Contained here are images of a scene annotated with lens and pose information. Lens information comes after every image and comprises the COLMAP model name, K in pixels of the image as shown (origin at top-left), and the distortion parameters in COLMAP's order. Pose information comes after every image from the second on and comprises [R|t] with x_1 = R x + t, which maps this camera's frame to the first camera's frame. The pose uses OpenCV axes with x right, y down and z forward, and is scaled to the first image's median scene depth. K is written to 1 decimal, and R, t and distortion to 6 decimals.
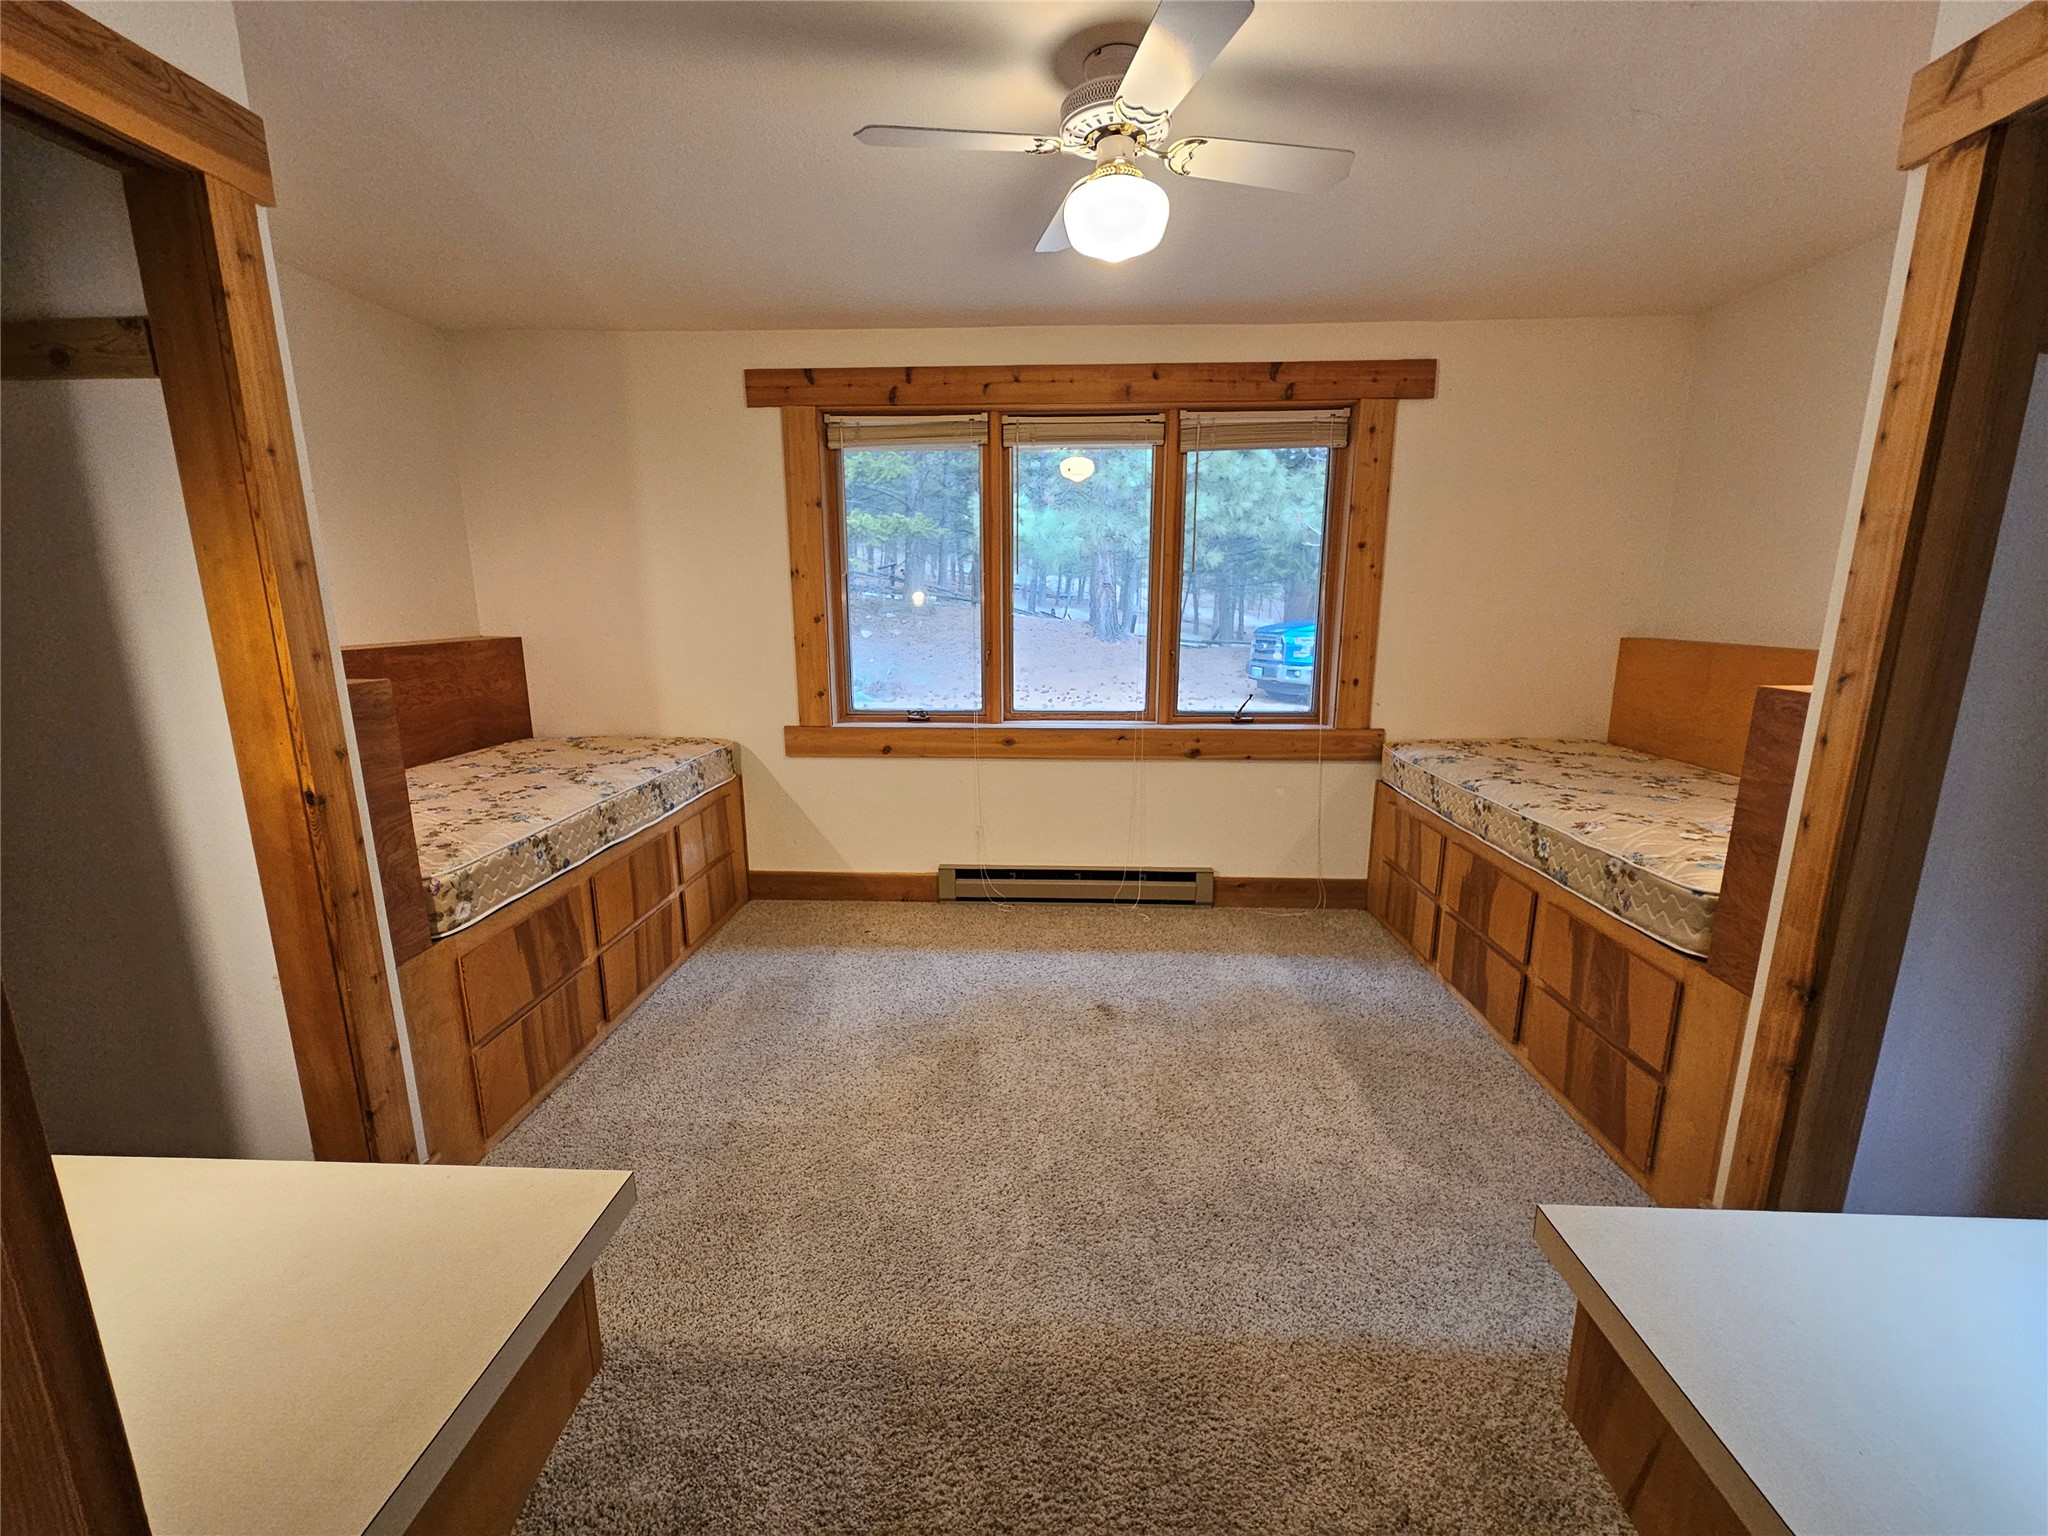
lens RADIAL K [[849.9, 0, 1012.3], [0, 849.9, 773.0], [0, 0, 1]] dist [0.003577, -0.001906]
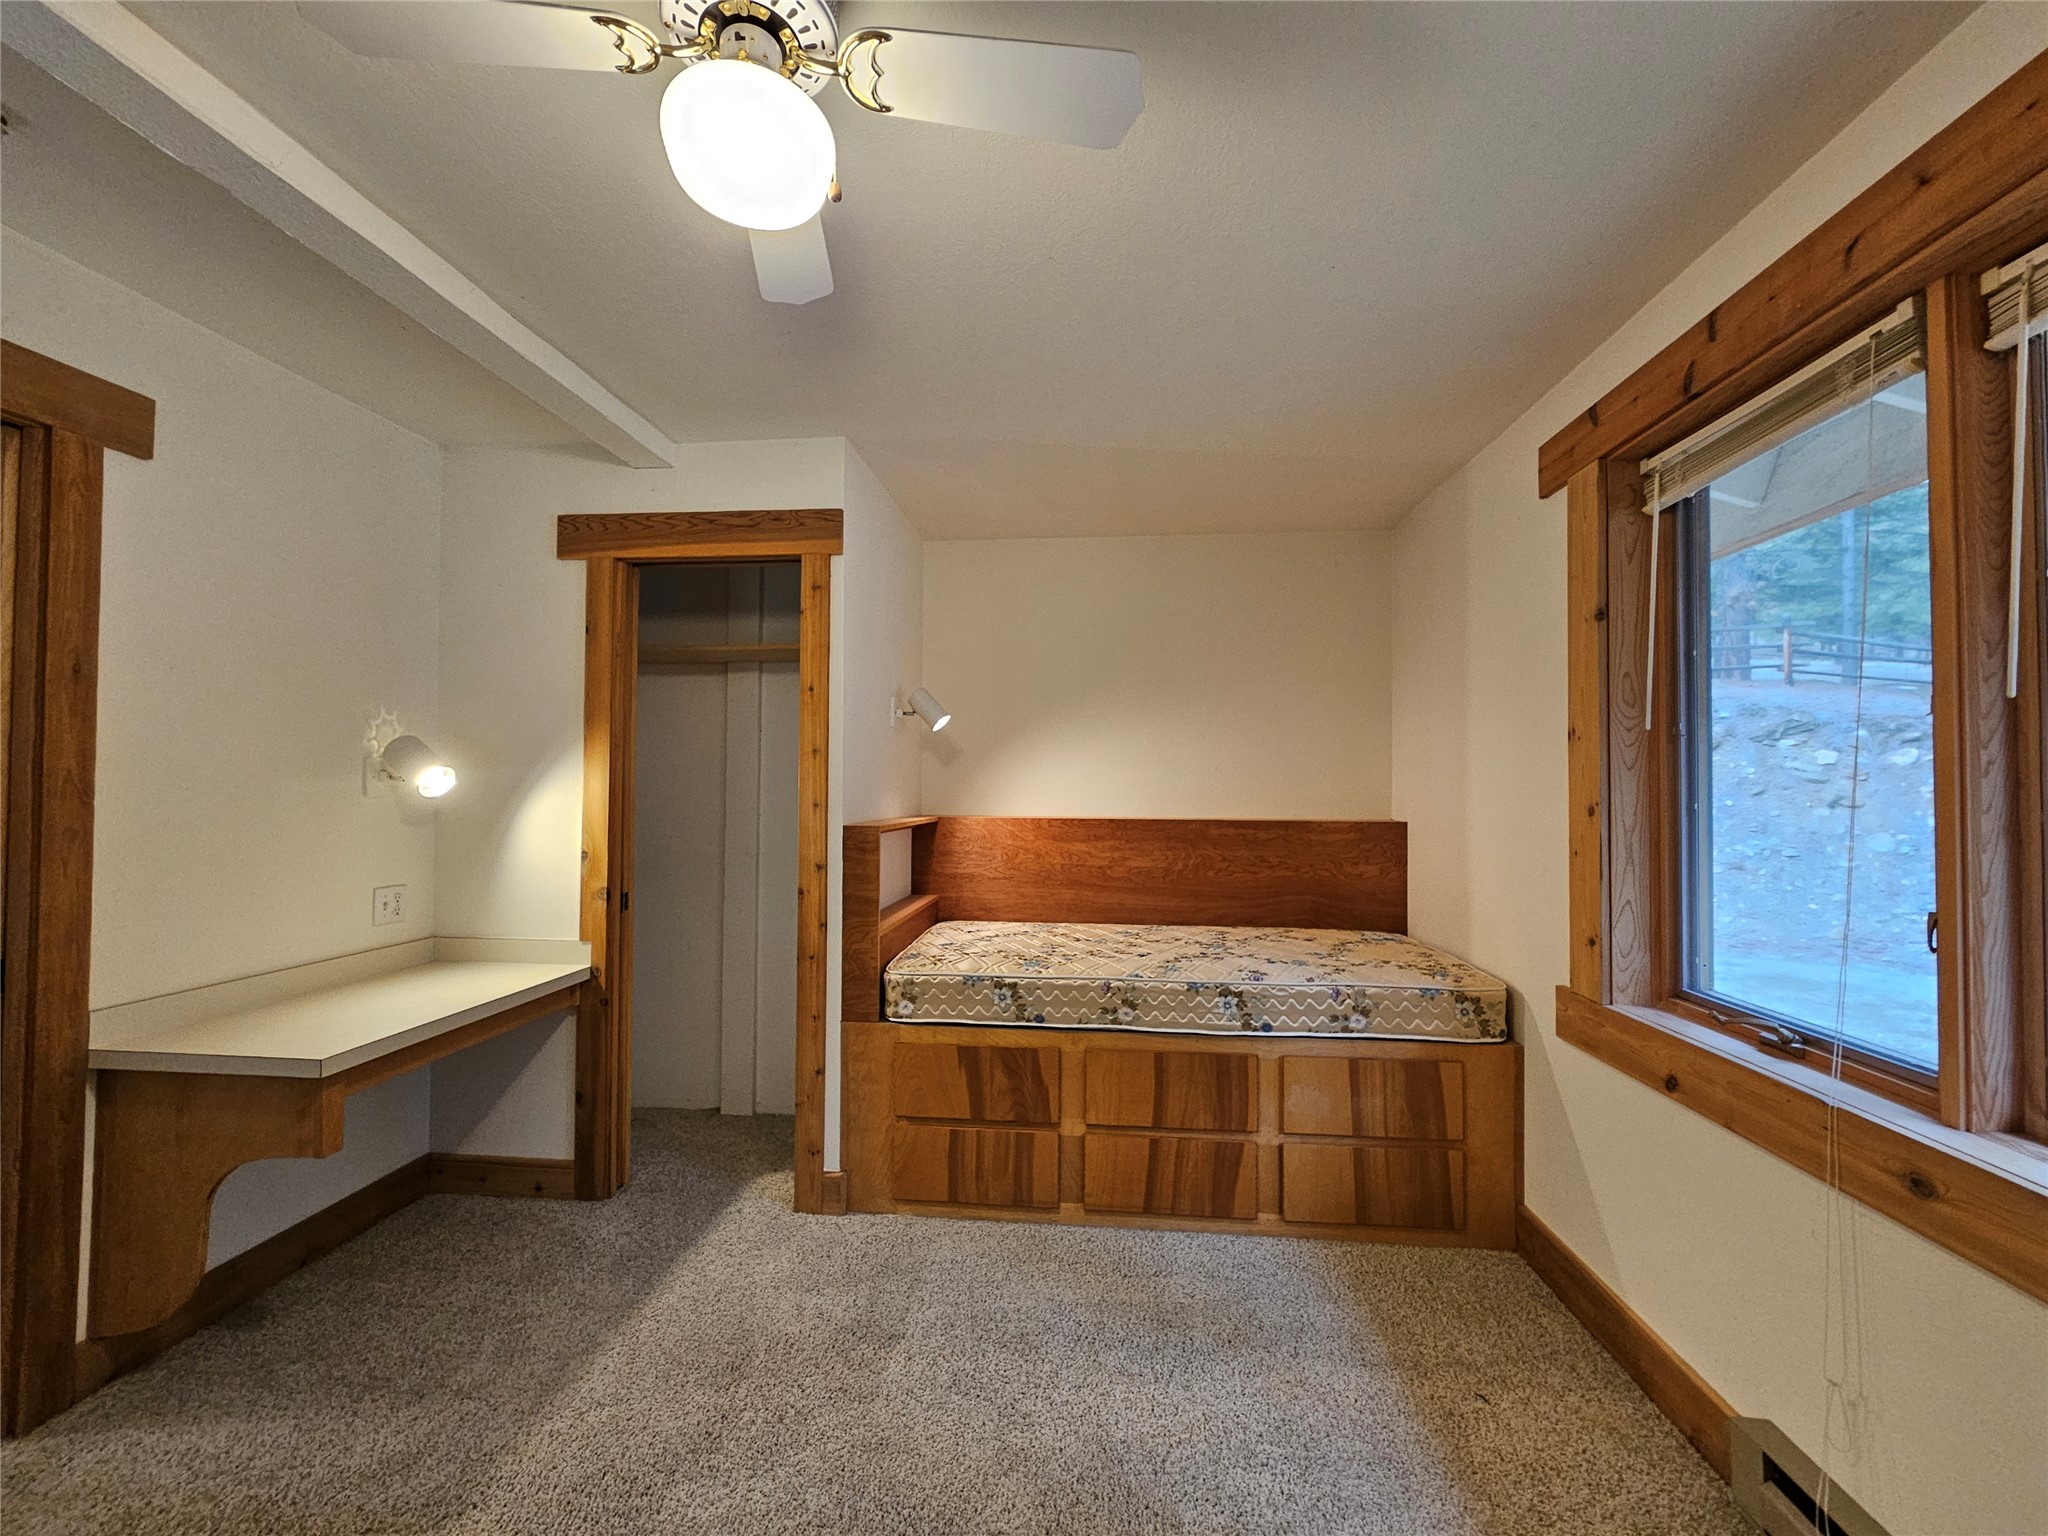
lens RADIAL K [[849.9, 0, 1023.2], [0, 849.9, 771.6], [0, 0, 1]] dist [0.003577, -0.001906]
pose [[-0.049520, -0.020154, -0.998570, 0.373197], [-0.212003, 0.977226, -0.009210, -0.124581], [0.976014, 0.211244, -0.052665, 0.674108]]
